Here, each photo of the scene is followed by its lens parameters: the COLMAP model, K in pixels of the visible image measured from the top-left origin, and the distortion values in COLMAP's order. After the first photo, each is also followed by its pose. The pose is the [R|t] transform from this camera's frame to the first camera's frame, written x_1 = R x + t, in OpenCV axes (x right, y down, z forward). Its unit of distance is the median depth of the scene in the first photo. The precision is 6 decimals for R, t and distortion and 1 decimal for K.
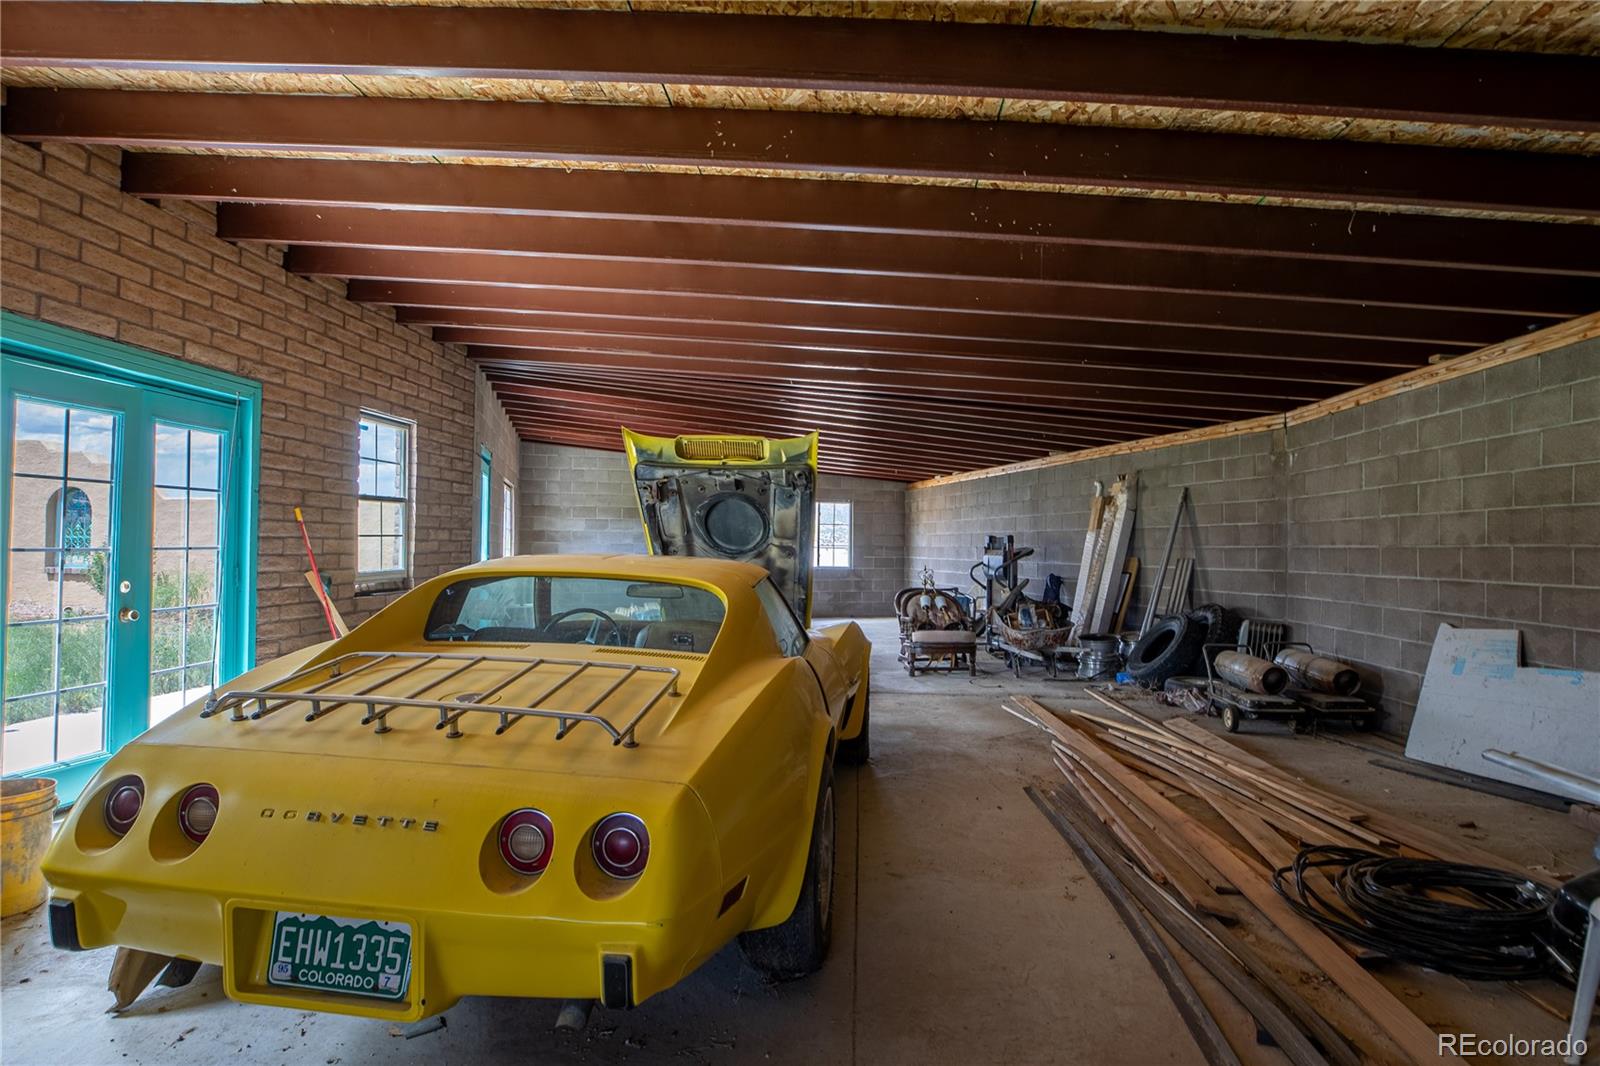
lens RADIAL K [[734.5, 0, 805.4], [0, 734.5, 531.5], [0, 0, 1]] dist [-0.047149, 0.014190]
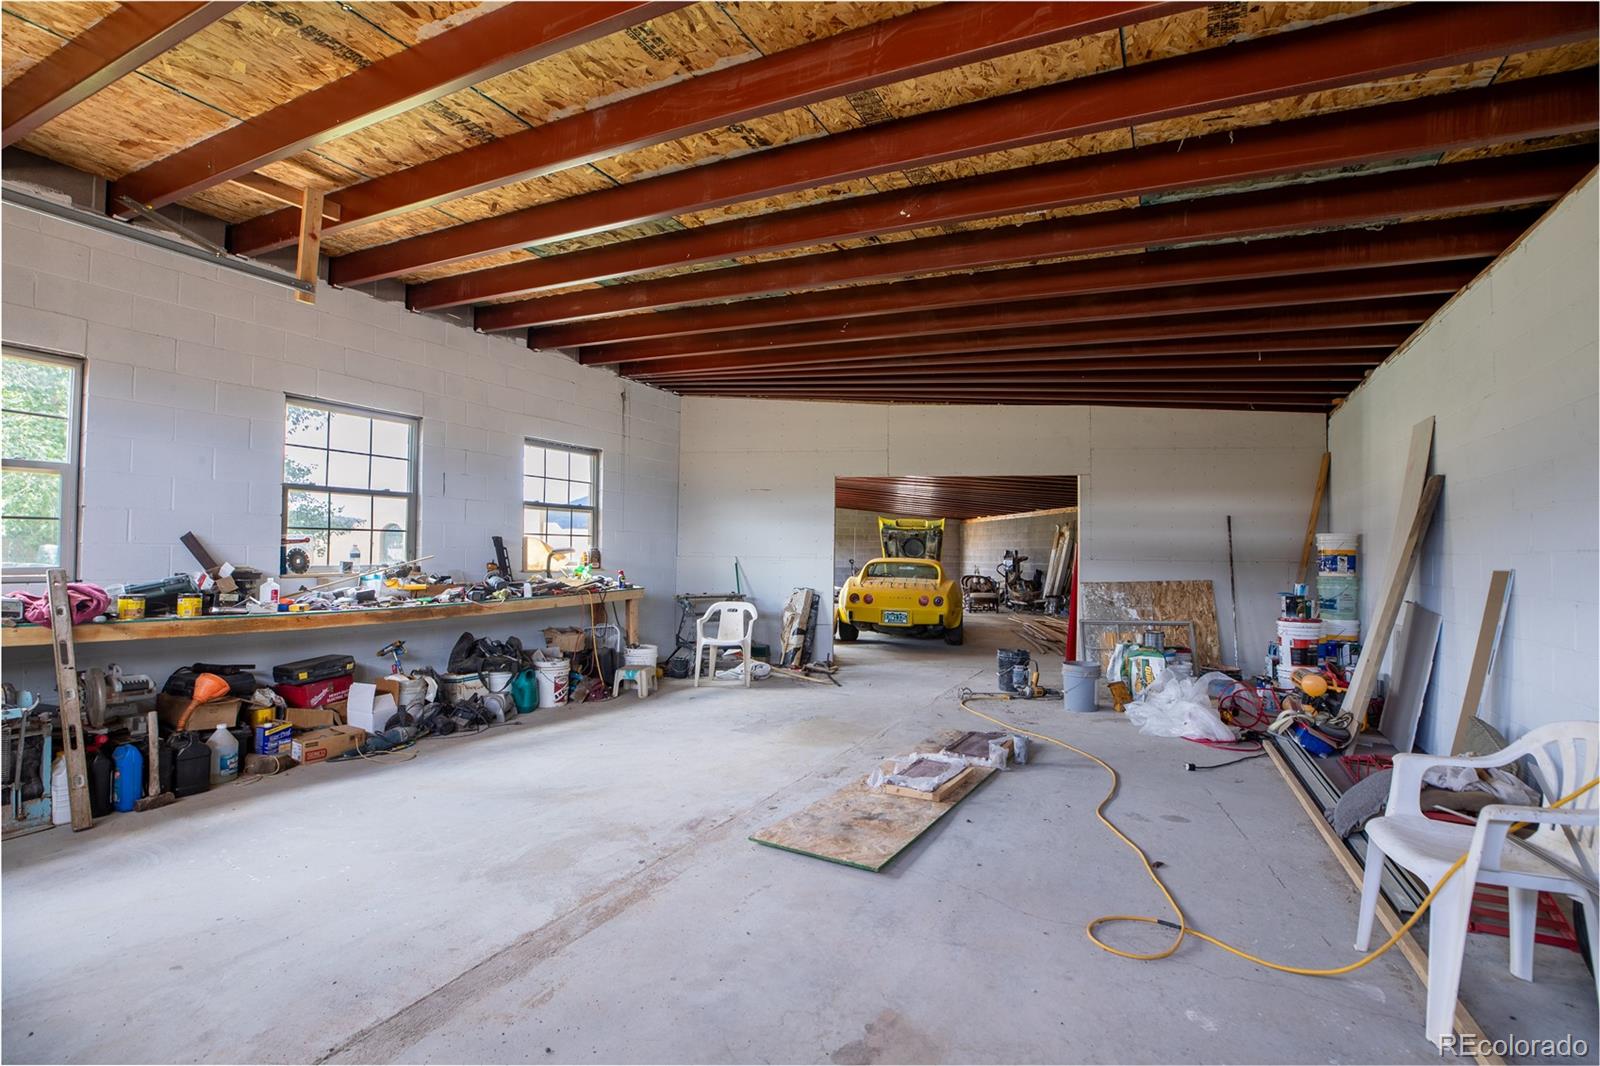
lens RADIAL K [[734.5, 0, 805.4], [0, 734.5, 531.5], [0, 0, 1]] dist [-0.047149, 0.014190]
pose [[0.999073, -0.002212, -0.042984, -0.238600], [0.001644, 0.999911, -0.013235, -0.022814], [0.043010, 0.013152, 0.998988, -1.155486]]
